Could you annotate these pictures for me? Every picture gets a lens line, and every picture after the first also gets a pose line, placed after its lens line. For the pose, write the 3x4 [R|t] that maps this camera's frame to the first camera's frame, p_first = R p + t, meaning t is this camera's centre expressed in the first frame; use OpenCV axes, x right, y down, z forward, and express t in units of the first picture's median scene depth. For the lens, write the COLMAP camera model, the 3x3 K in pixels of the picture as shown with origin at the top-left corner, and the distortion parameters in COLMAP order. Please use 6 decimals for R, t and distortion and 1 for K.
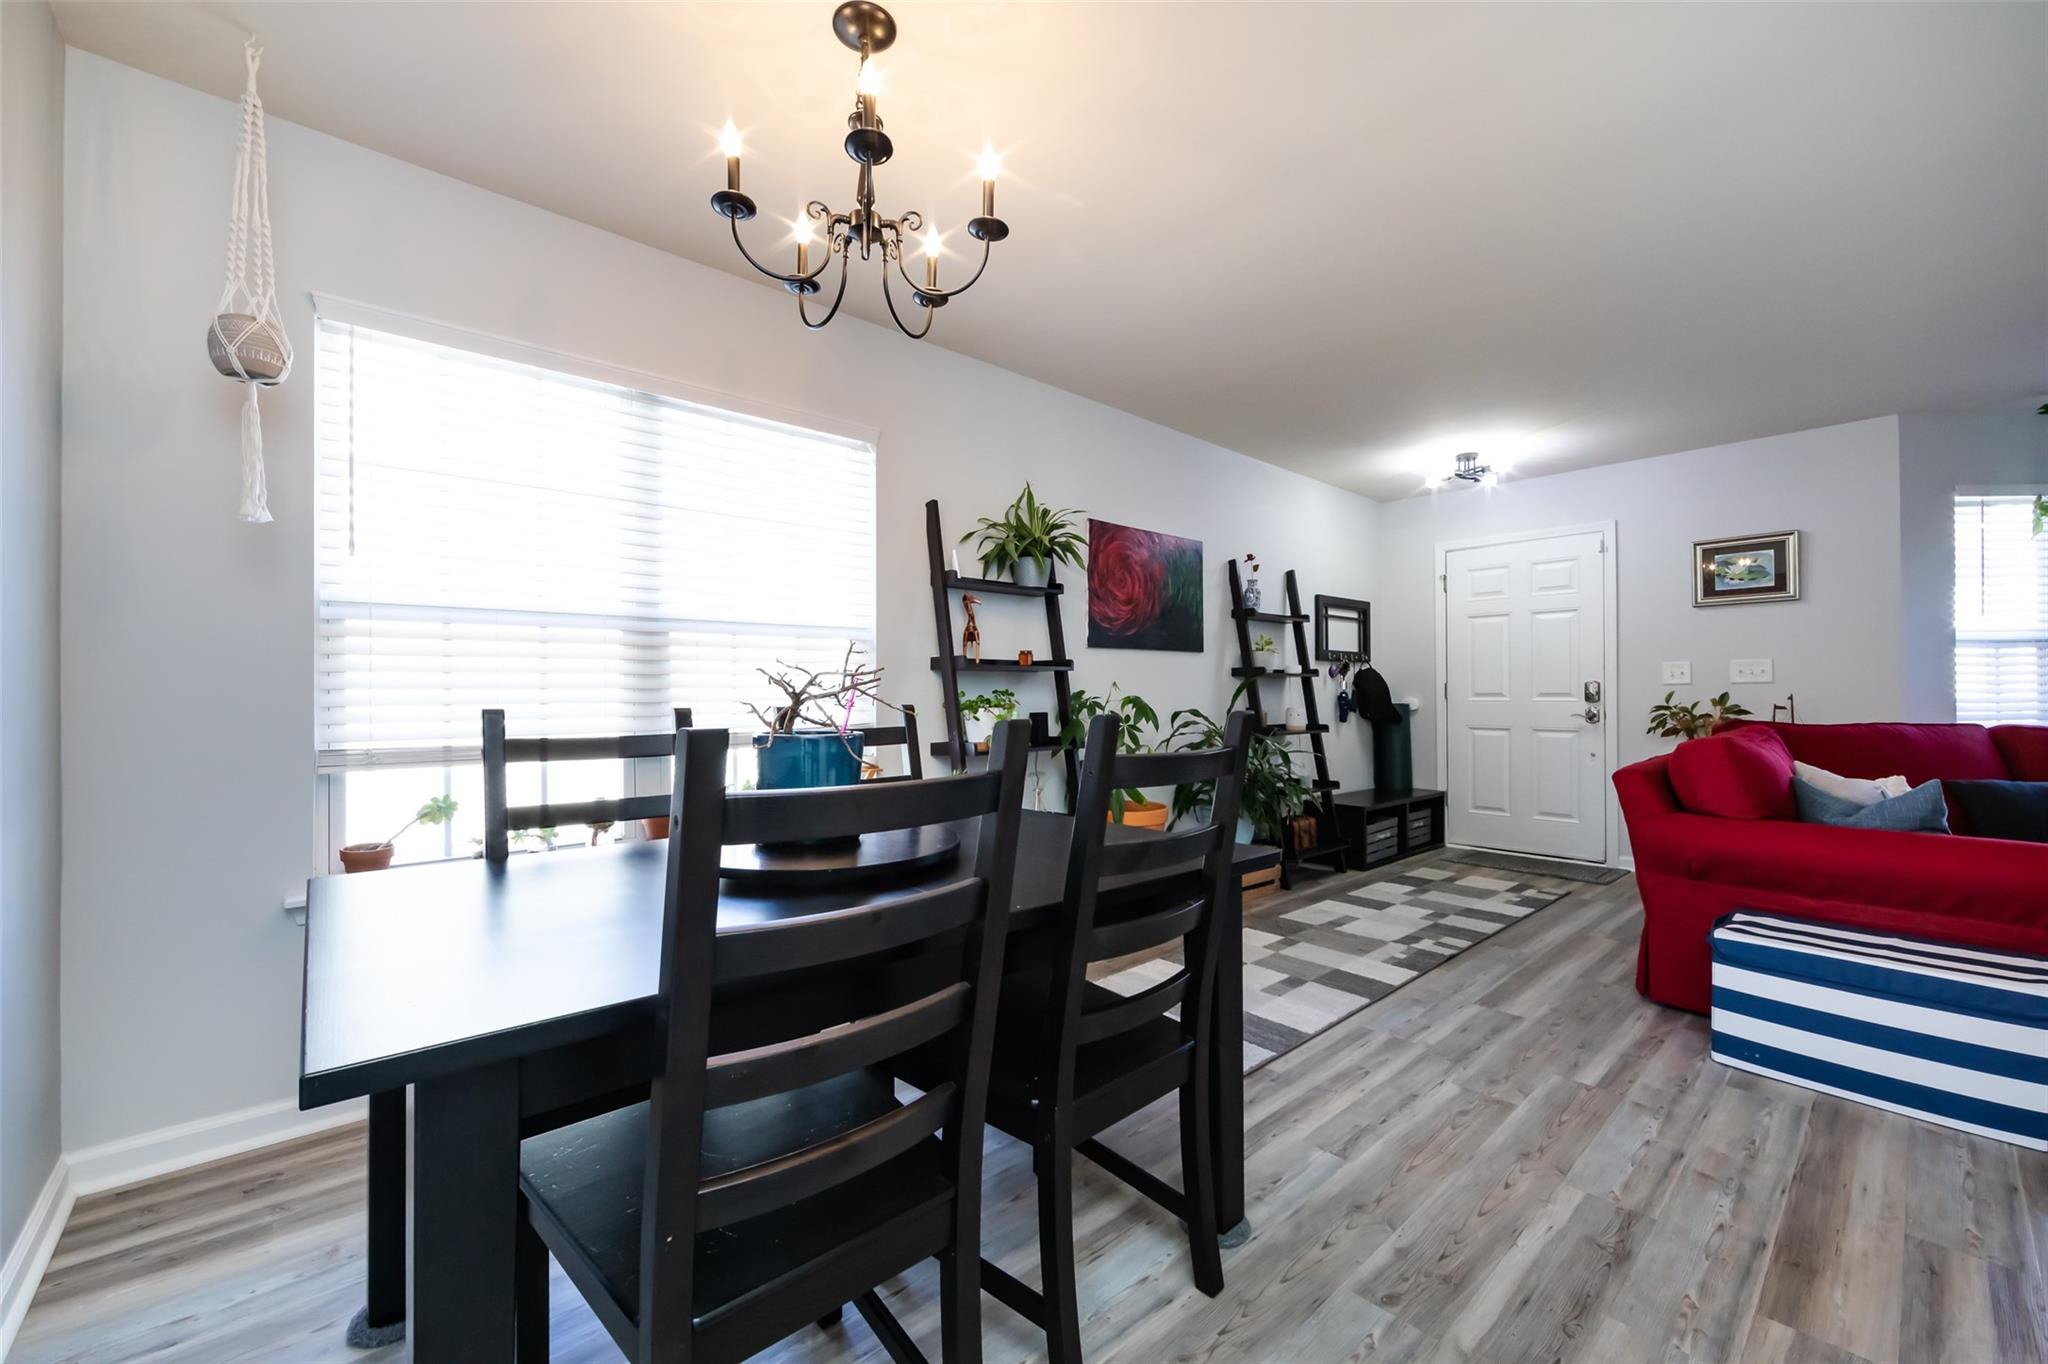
lens RADIAL K [[810.4, 0, 1022.0], [0, 810.4, 691.6], [0, 0, 1]] dist [-0.000887, -0.001310]
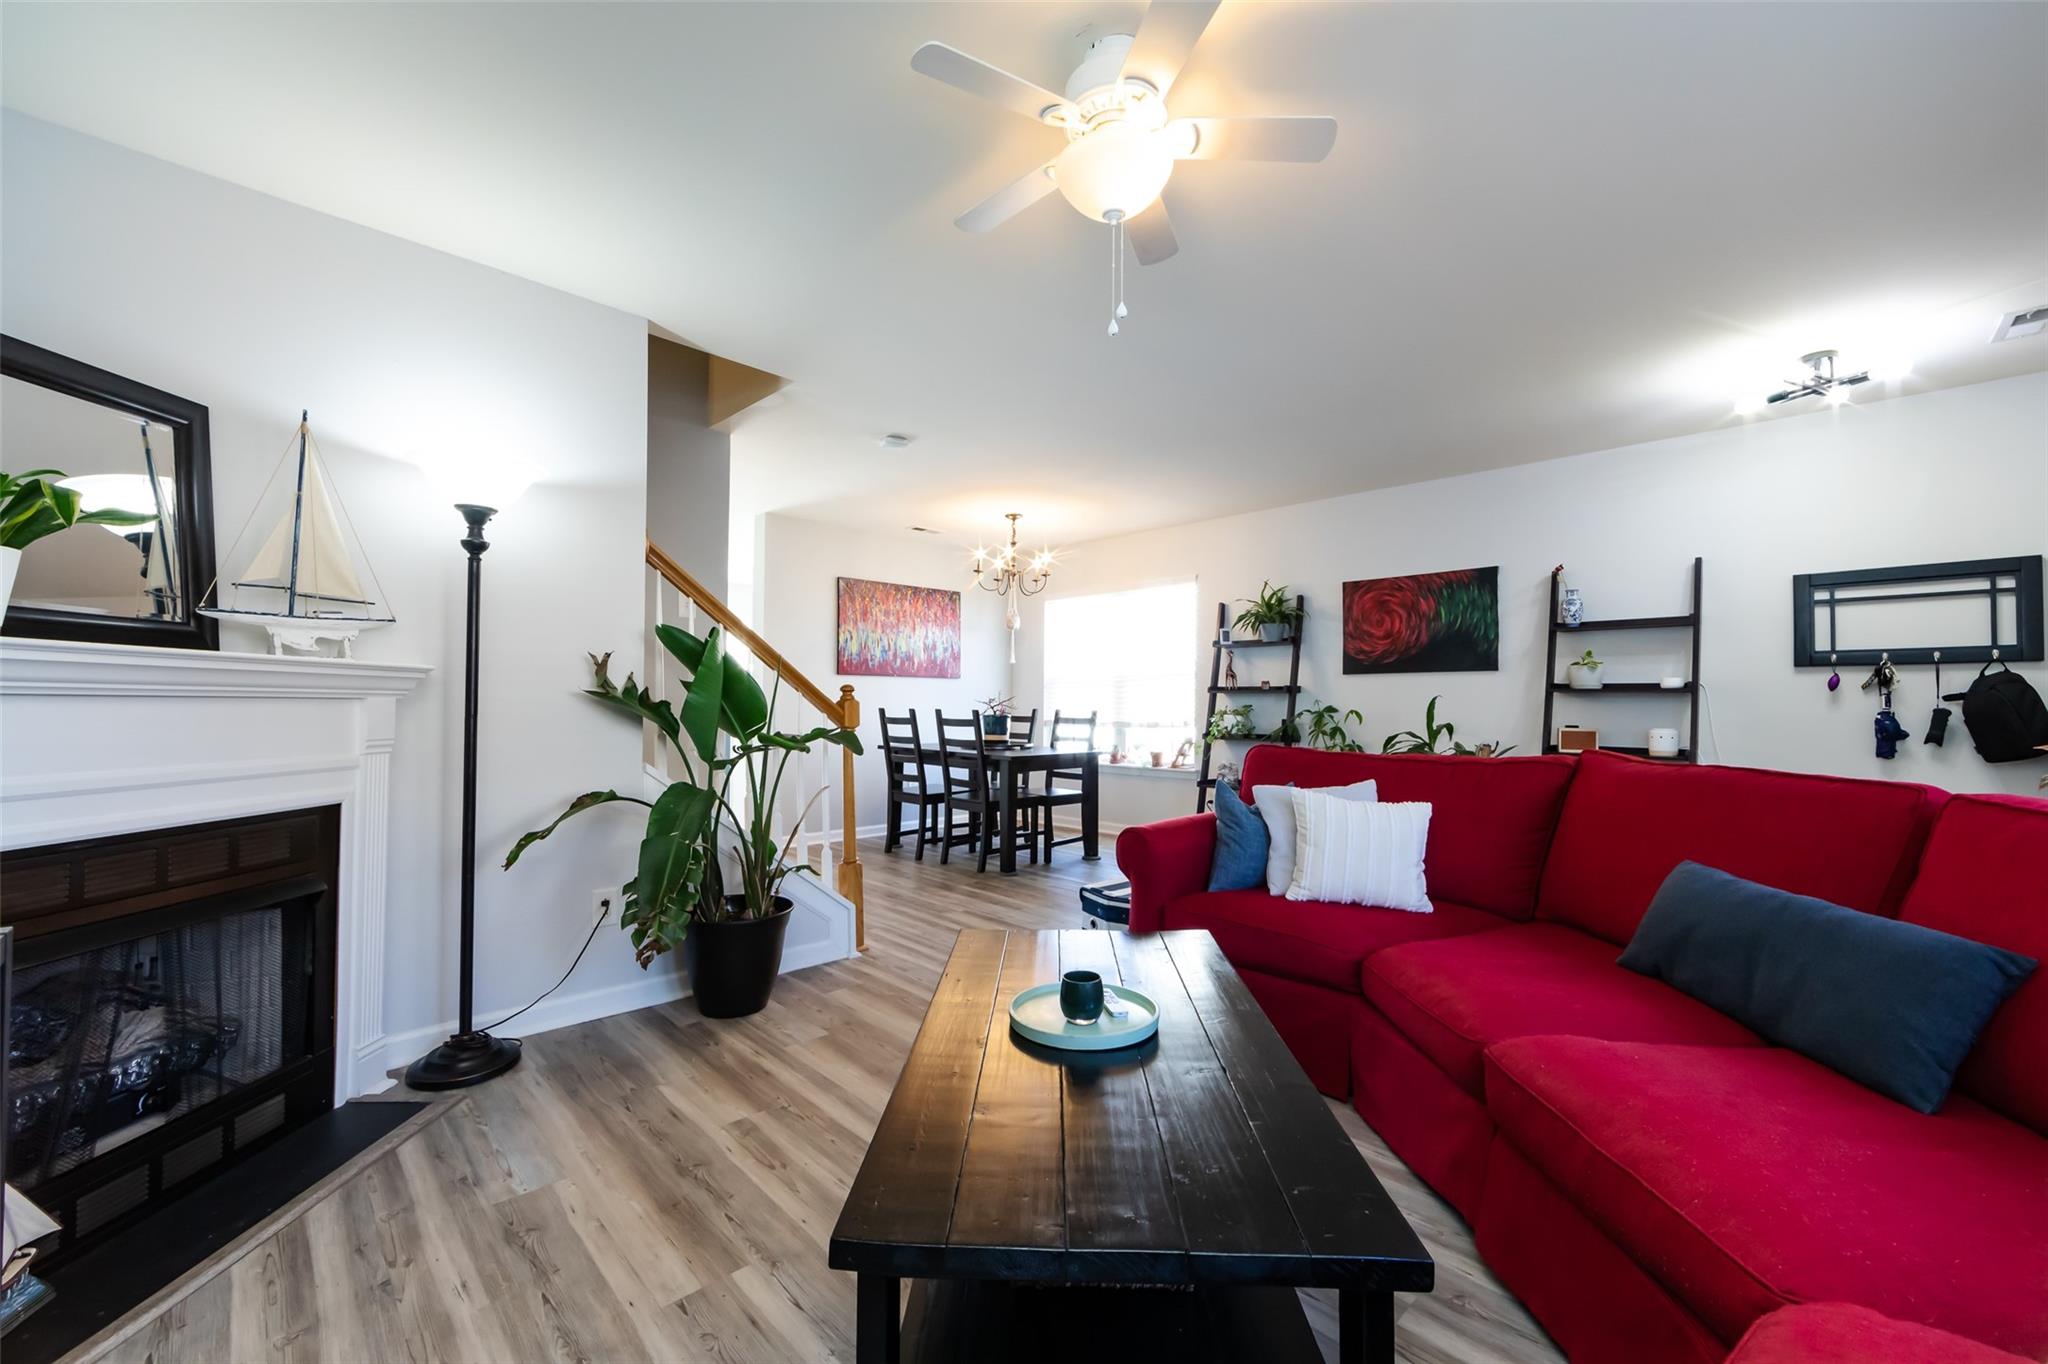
lens RADIAL K [[810.4, 0, 1026.0], [0, 810.4, 693.0], [0, 0, 1]] dist [-0.000887, -0.001310]
pose [[0.042221, -0.009001, -0.999068, 1.284843], [-0.004410, 0.999948, -0.009195, -0.007054], [0.999099, 0.004794, 0.042179, 0.351359]]
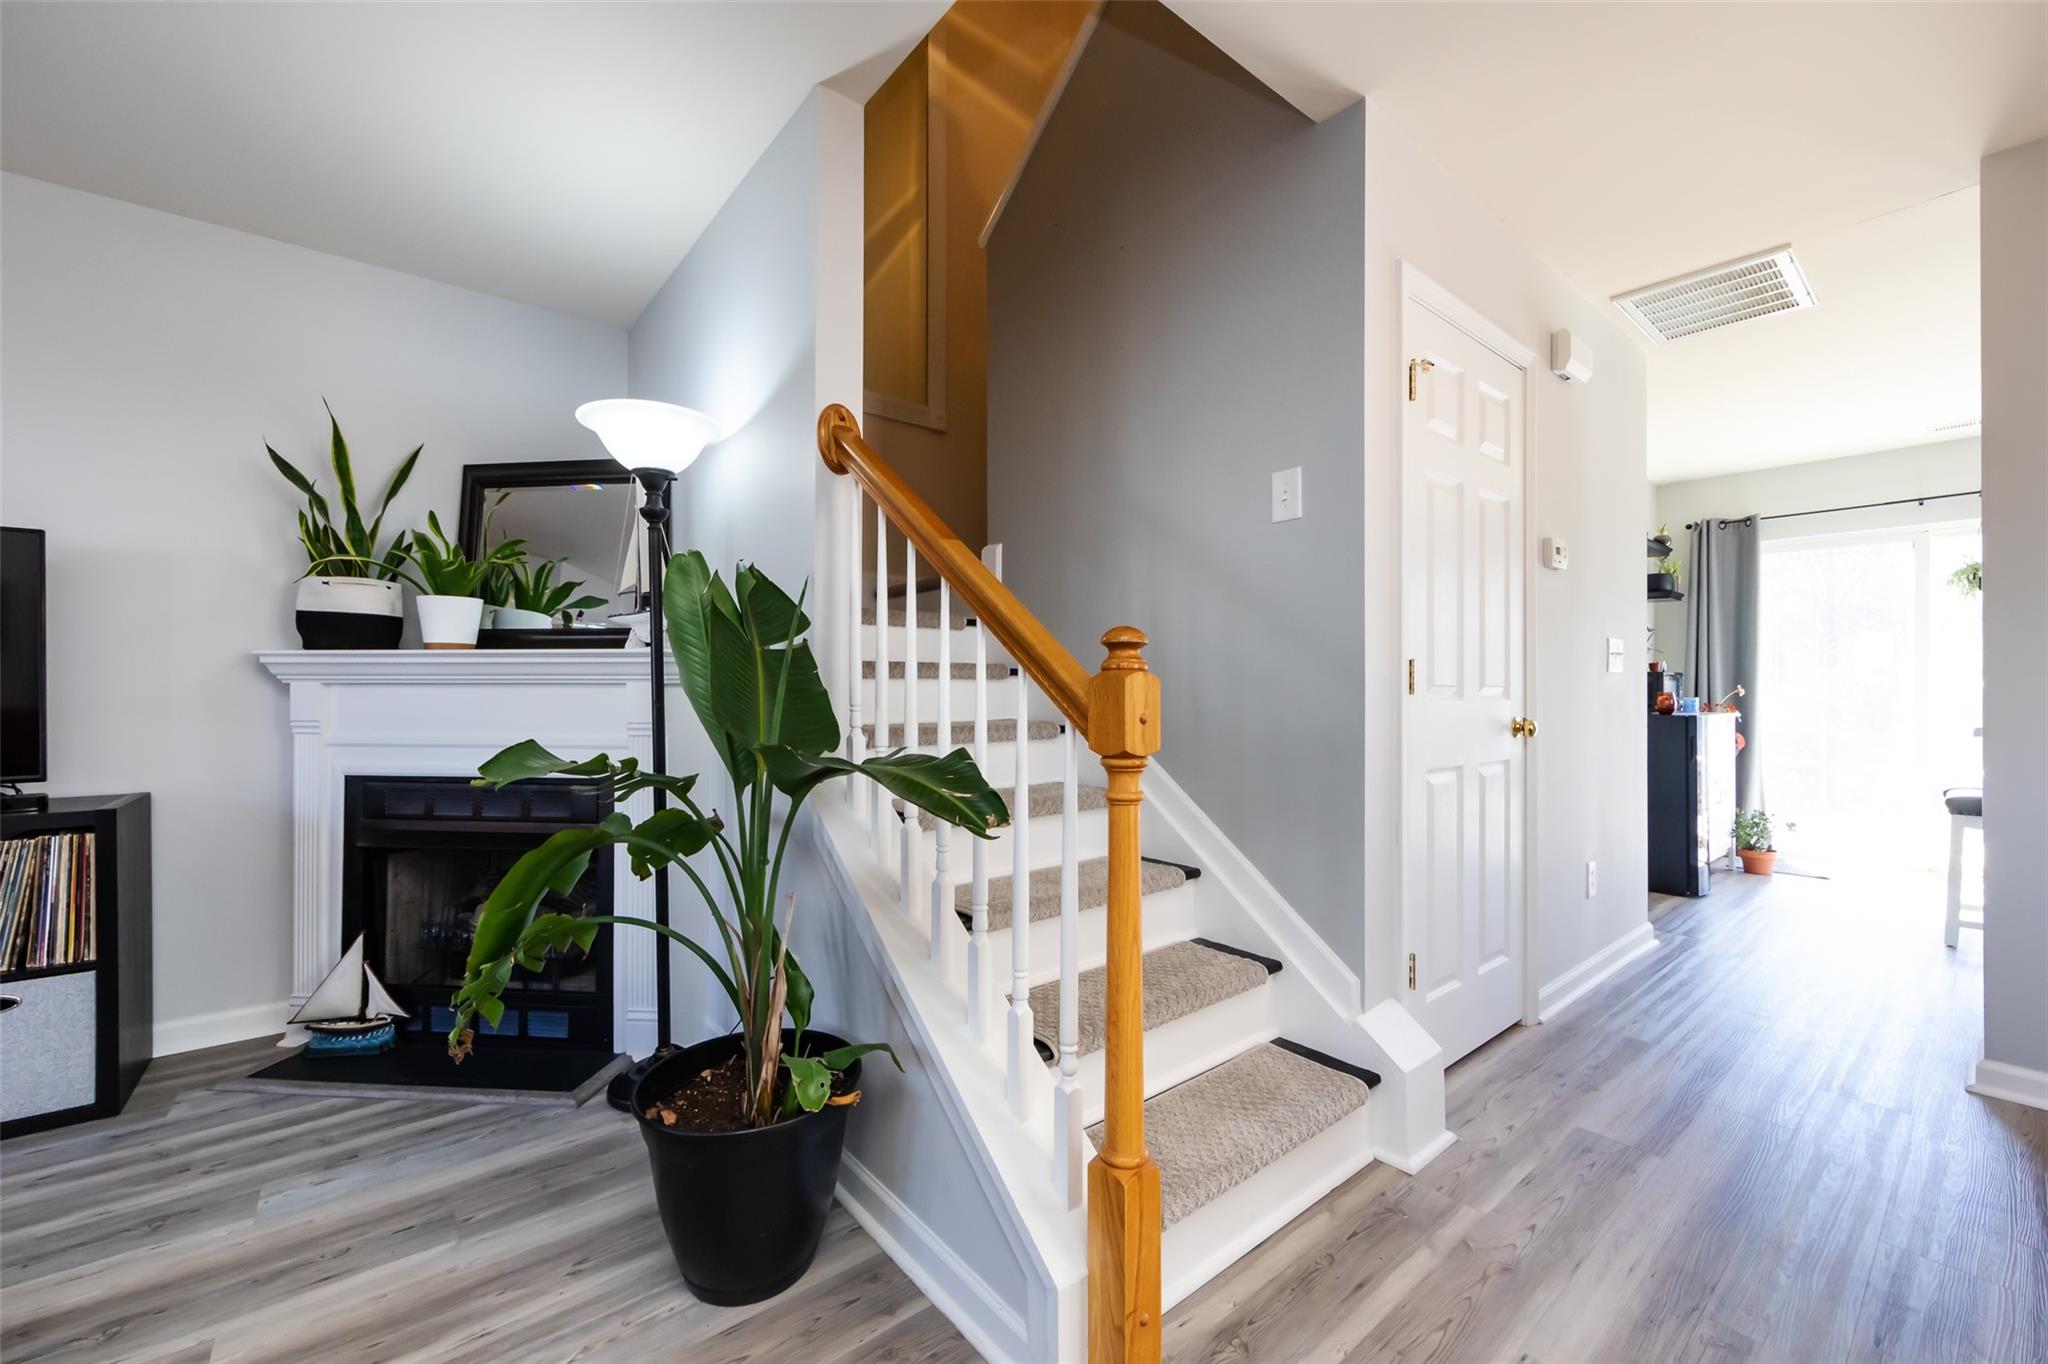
lens RADIAL K [[810.4, 0, 1024.8], [0, 810.4, 684.2], [0, 0, 1]] dist [-0.000887, -0.001310]
pose [[-0.998809, 0.005708, 0.048447, 0.470185], [0.005416, 0.999966, -0.006171, -0.001137], [-0.048481, -0.005901, -0.998807, 0.487934]]
